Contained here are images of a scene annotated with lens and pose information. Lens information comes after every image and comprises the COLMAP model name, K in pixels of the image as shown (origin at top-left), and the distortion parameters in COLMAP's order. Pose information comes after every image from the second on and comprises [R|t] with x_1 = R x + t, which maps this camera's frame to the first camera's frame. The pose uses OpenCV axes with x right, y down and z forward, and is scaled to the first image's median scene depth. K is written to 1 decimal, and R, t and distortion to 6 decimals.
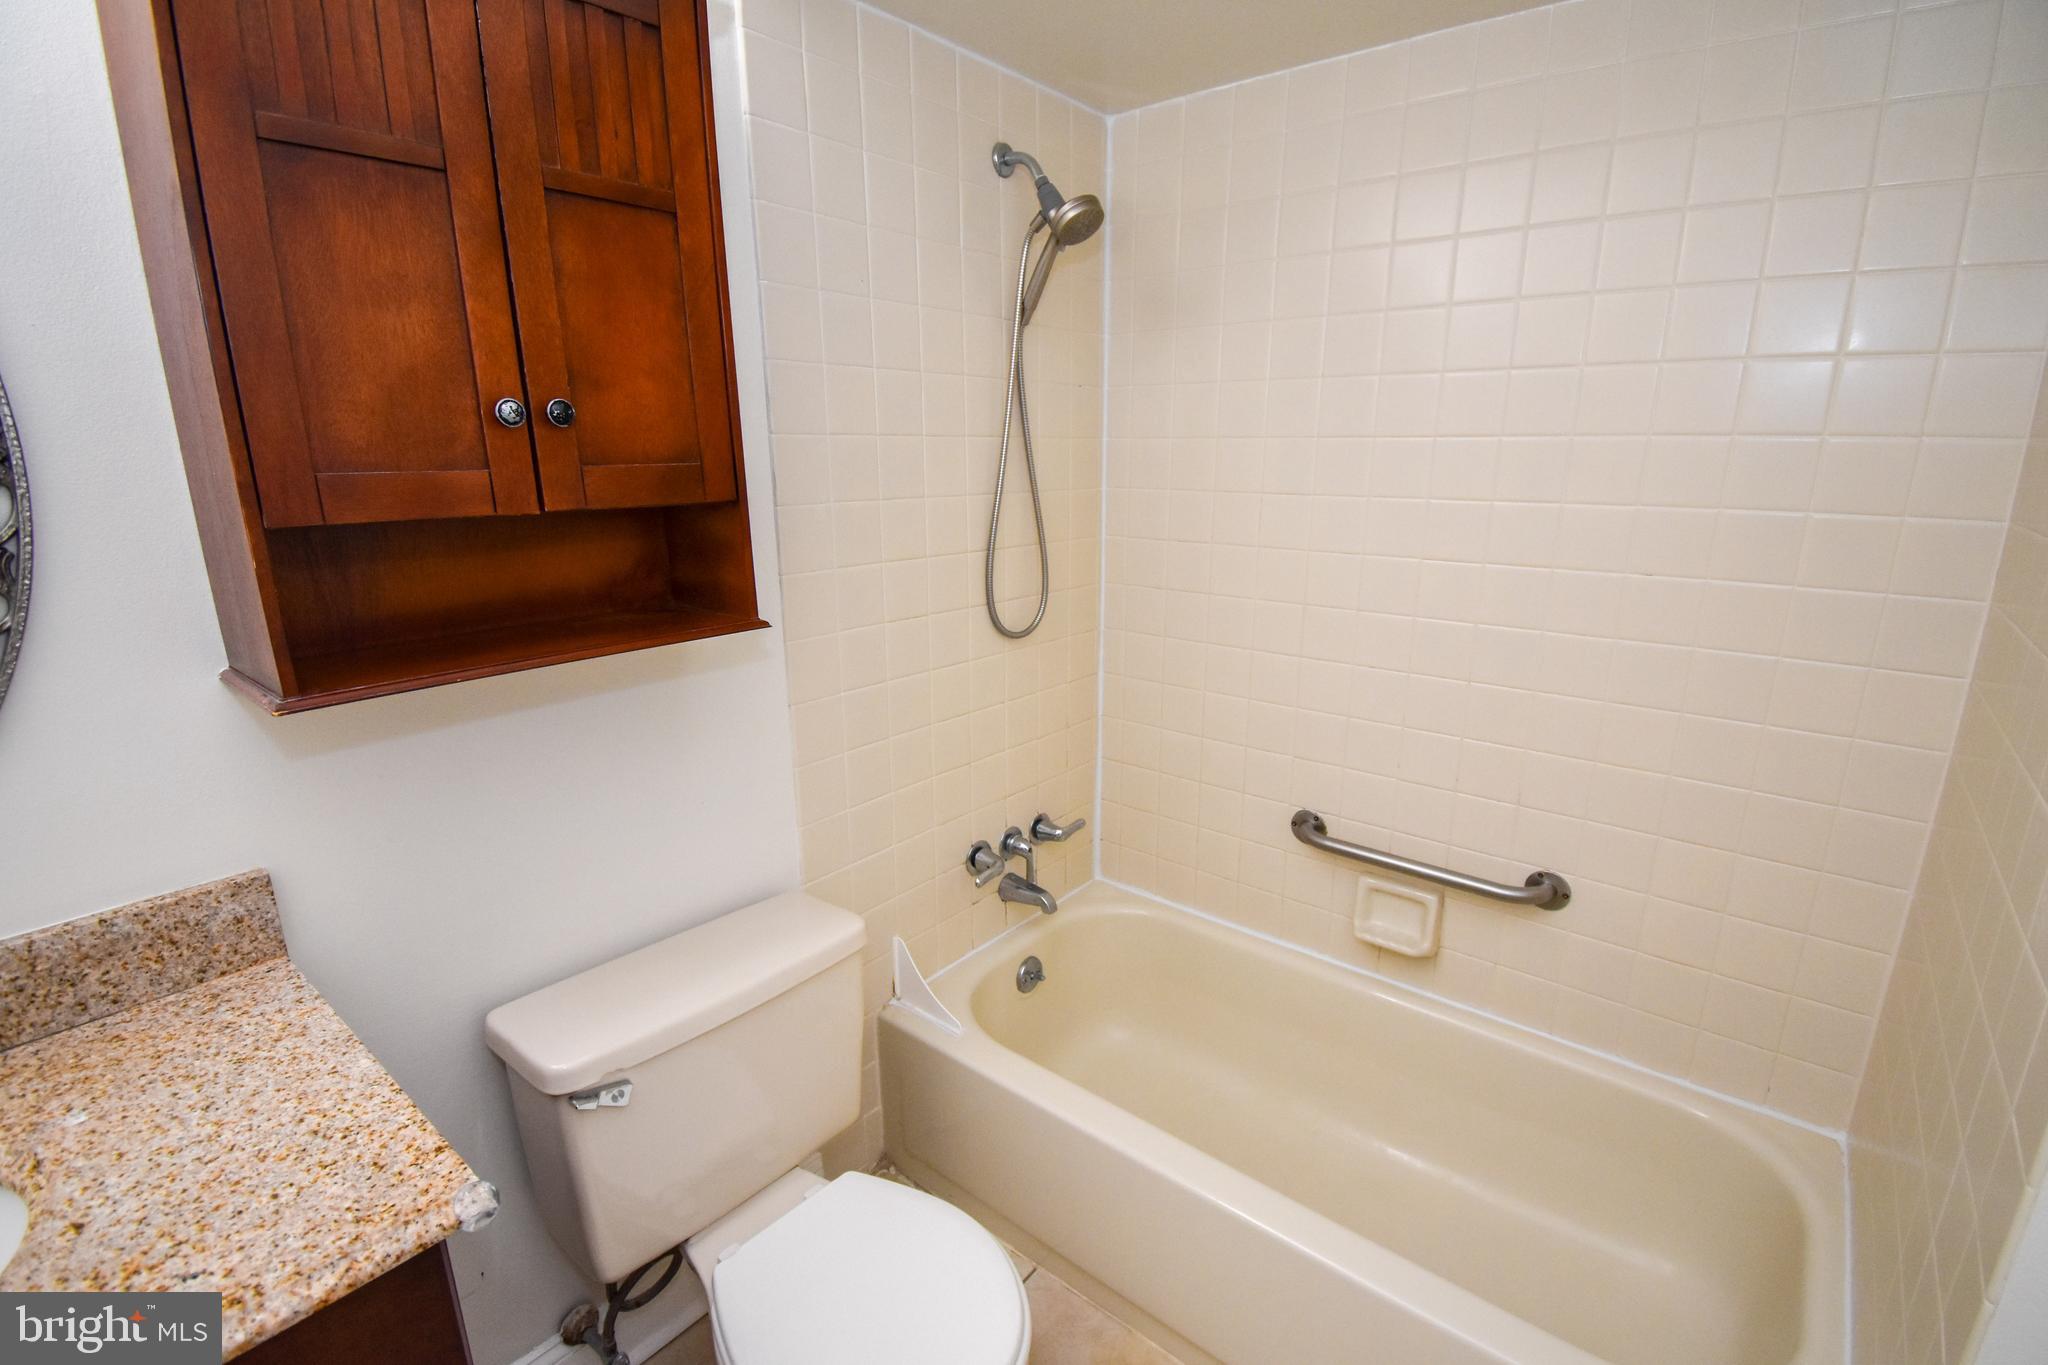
lens RADIAL K [[913.8, 0, 1054.8], [0, 913.8, 692.9], [0, 0, 1]] dist [0.001585, -0.010603]
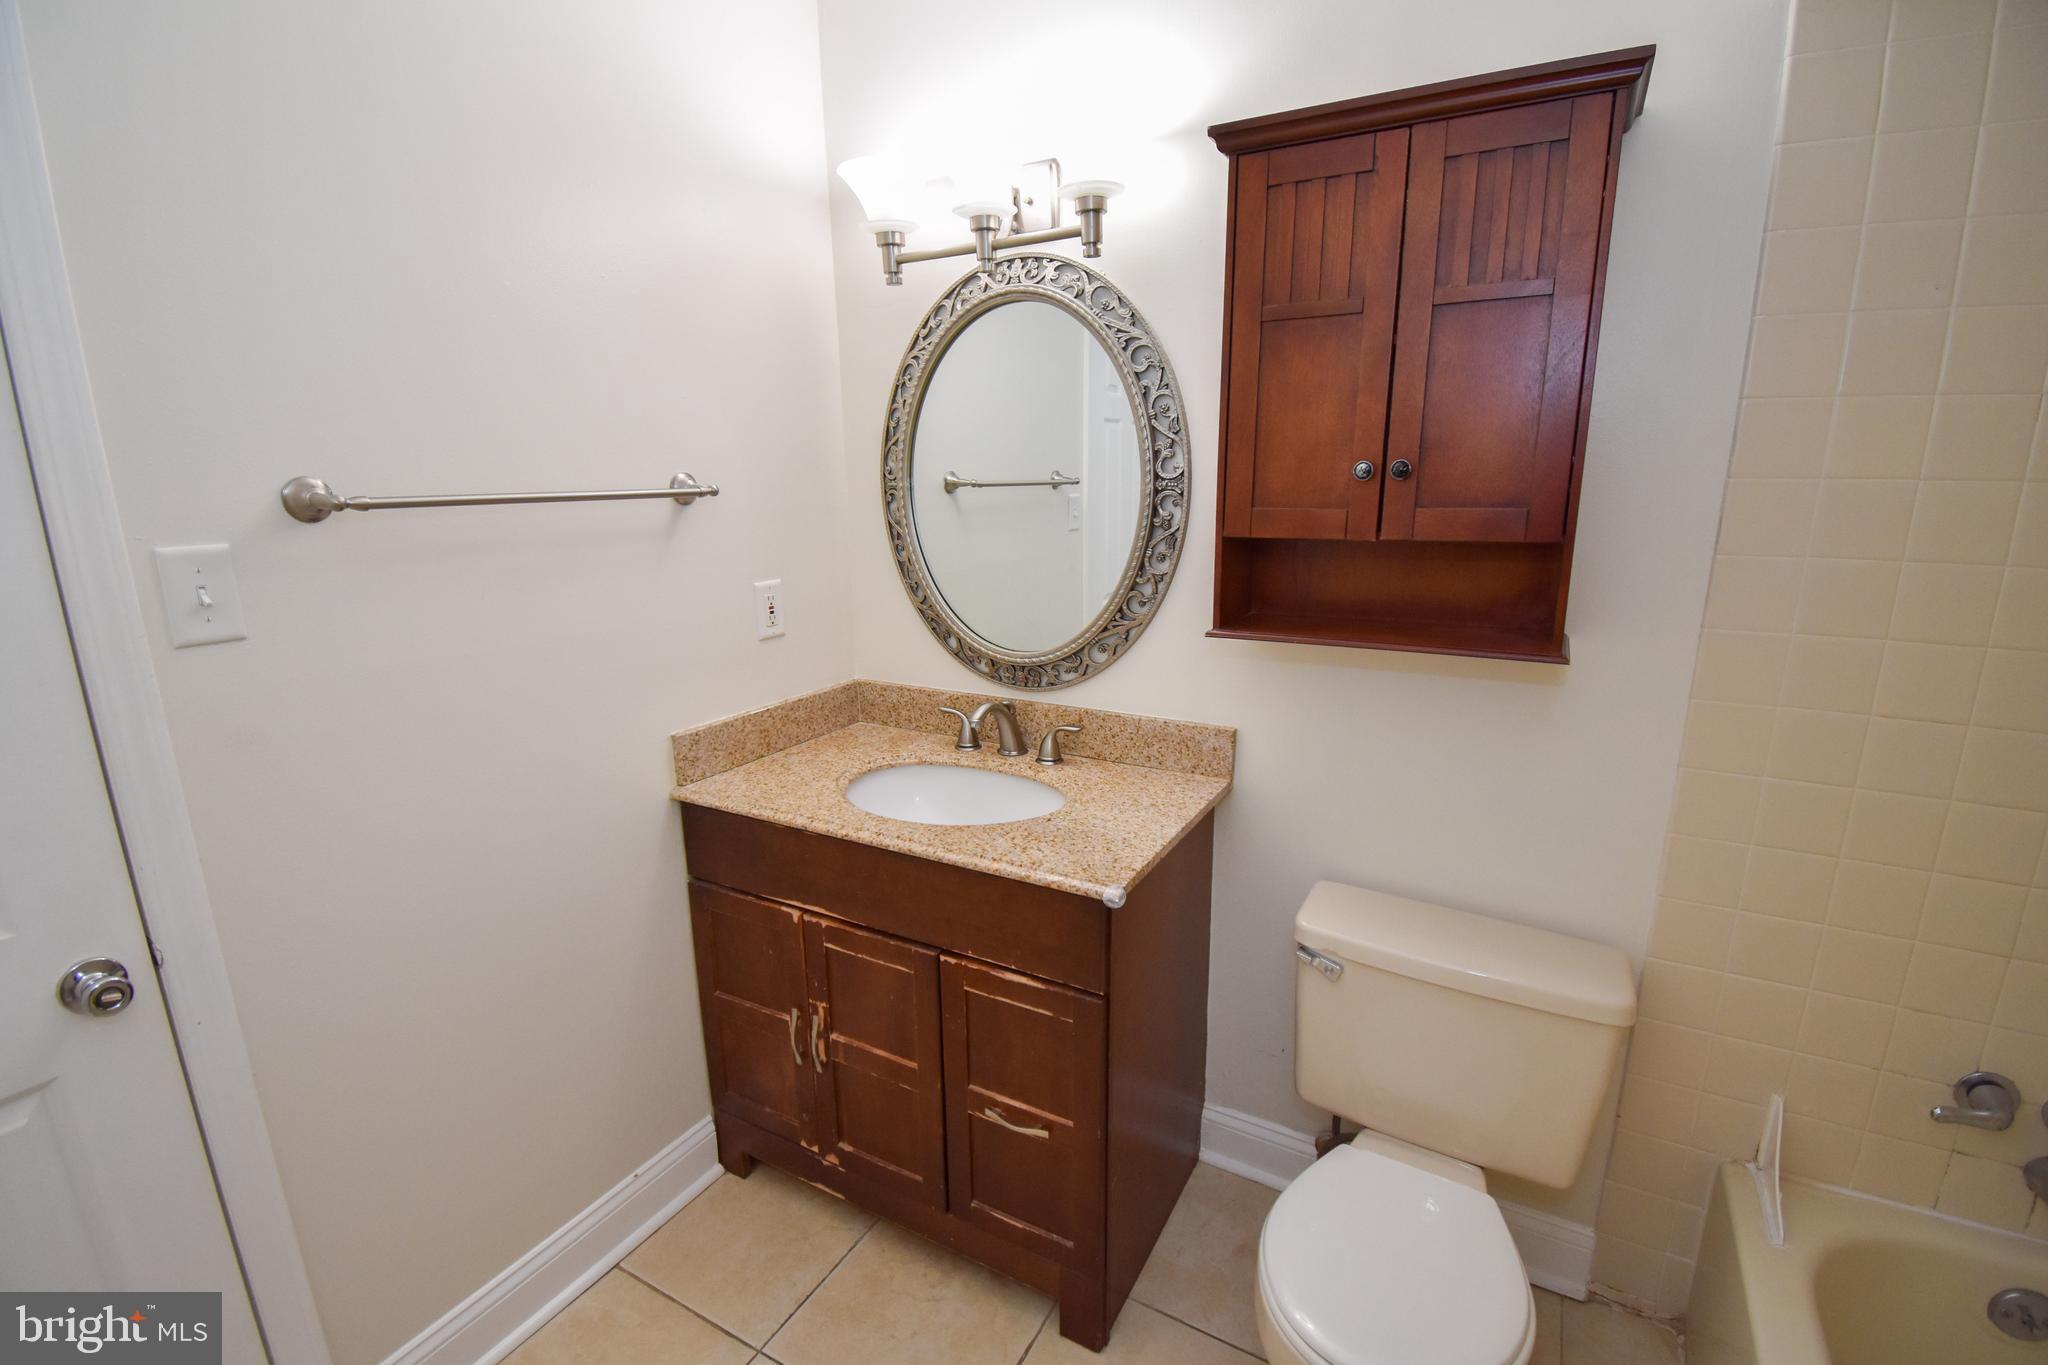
lens RADIAL K [[913.8, 0, 1054.8], [0, 913.8, 692.9], [0, 0, 1]] dist [0.001585, -0.010603]
pose [[0.180898, 0.230293, -0.956160, 0.776426], [-0.247183, 0.951639, 0.182439, -0.112324], [0.951933, 0.203343, 0.229074, 0.266030]]
